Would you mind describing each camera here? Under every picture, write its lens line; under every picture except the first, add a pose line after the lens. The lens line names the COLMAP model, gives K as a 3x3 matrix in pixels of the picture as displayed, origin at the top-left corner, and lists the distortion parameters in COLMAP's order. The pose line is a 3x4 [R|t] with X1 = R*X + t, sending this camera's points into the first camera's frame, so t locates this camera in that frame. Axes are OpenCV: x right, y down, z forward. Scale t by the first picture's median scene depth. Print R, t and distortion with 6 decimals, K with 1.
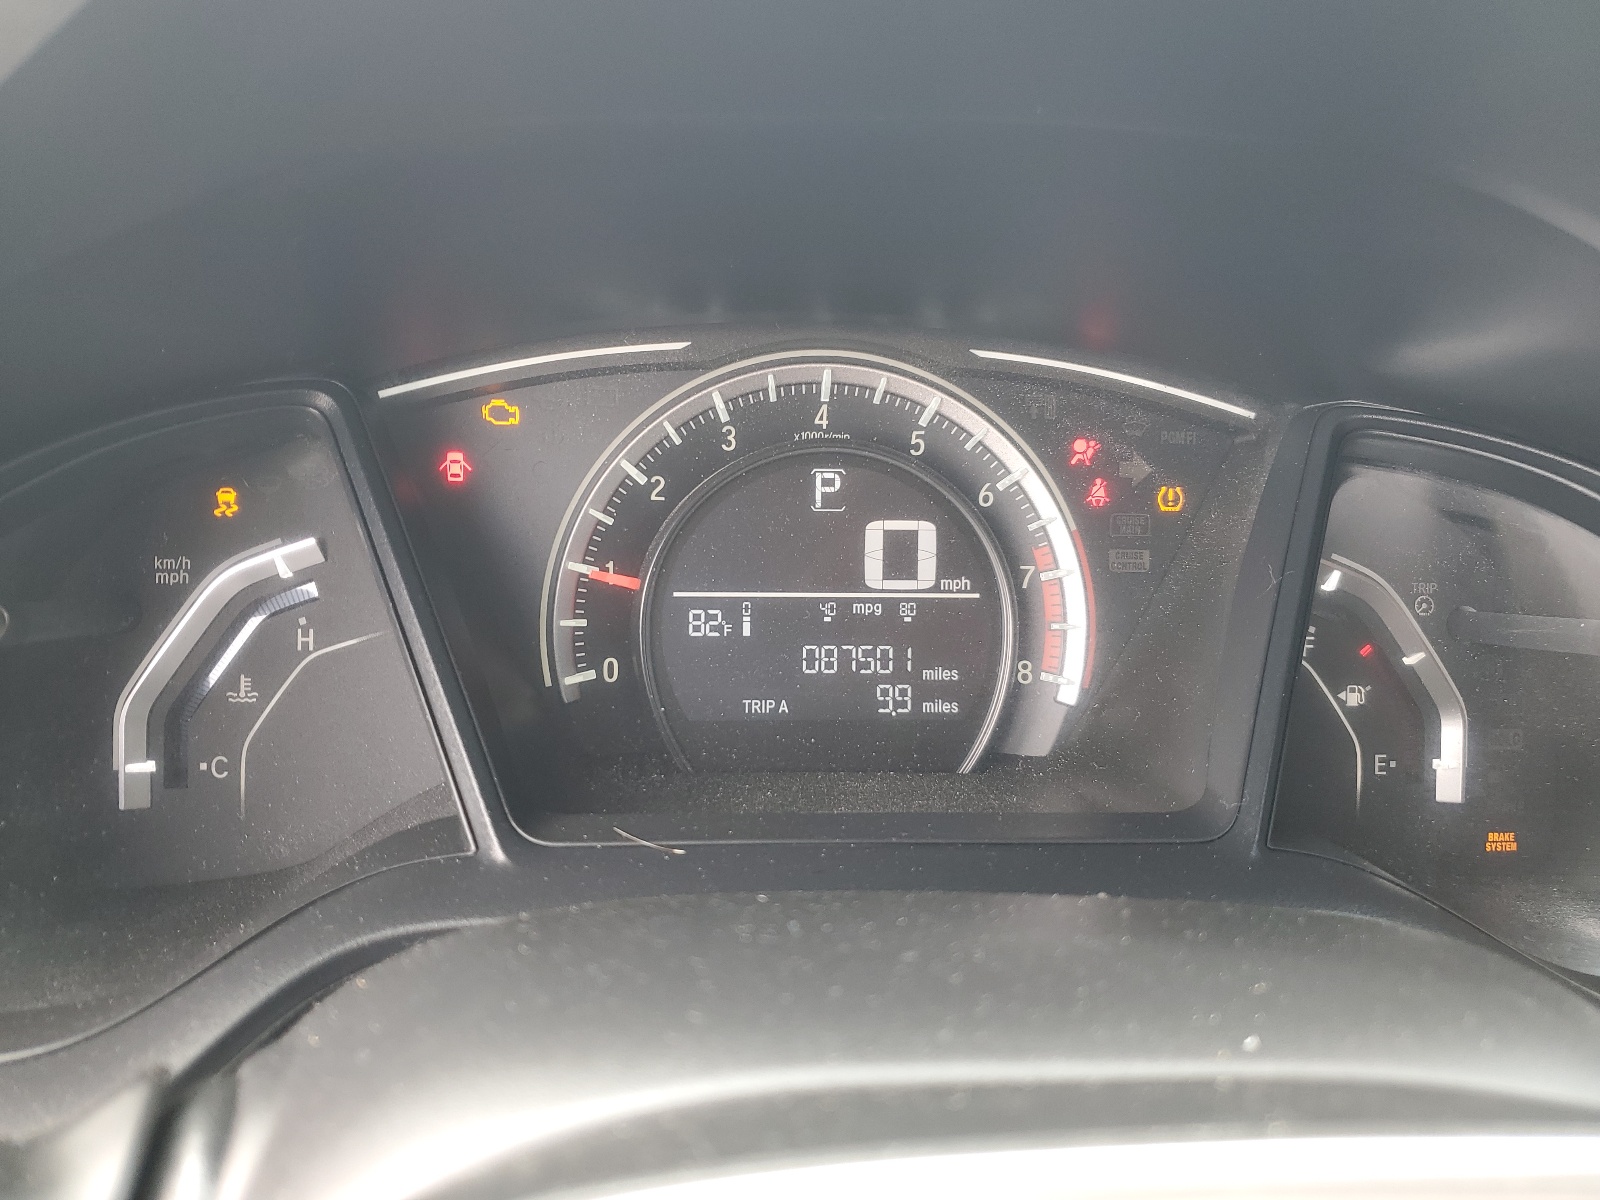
lens RADIAL K [[1216.7, 0, 801.1], [0, 1216.7, 603.3], [0, 0, 1]] dist [-0.013228, -0.005022]
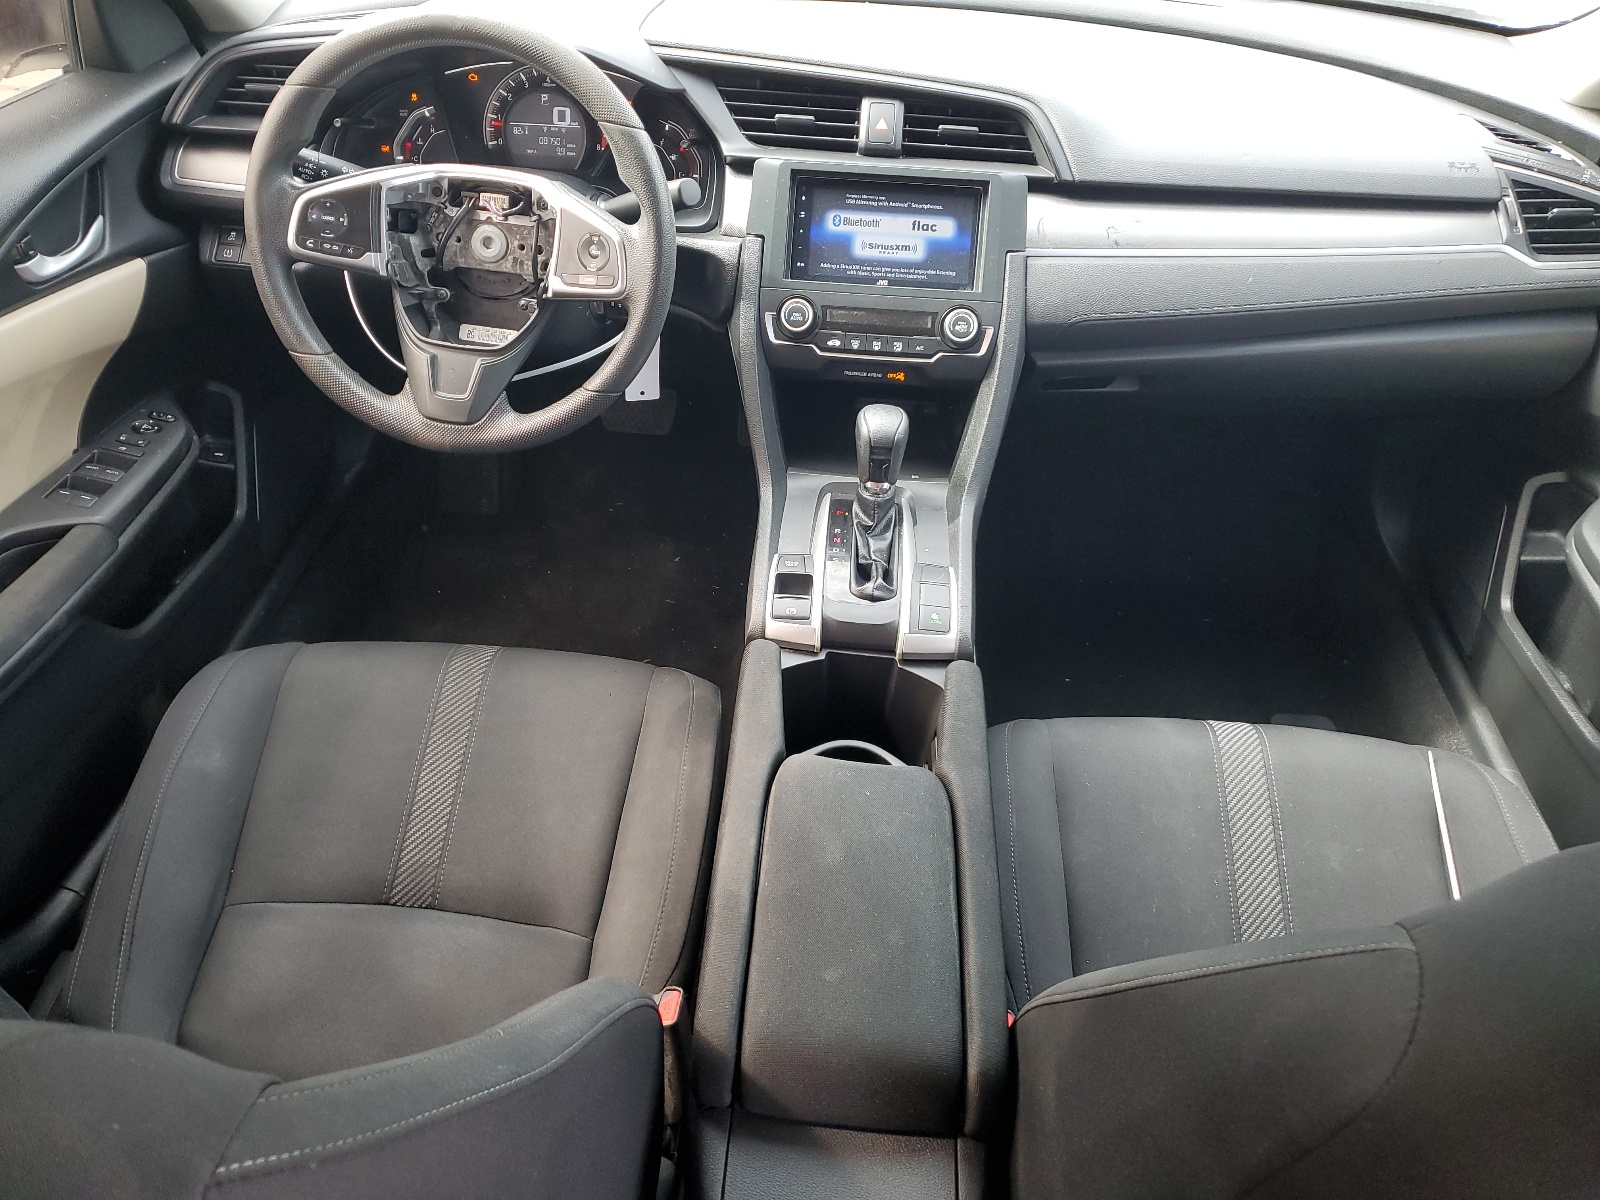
lens RADIAL K [[1216.7, 0, 796.9], [0, 1216.7, 599.5], [0, 0, 1]] dist [-0.013228, -0.005022]
pose [[0.984911, 0.100406, -0.140960, 1.689400], [-0.045292, 0.935653, 0.350002, 0.020812], [0.167032, -0.338337, 0.926082, -3.443923]]
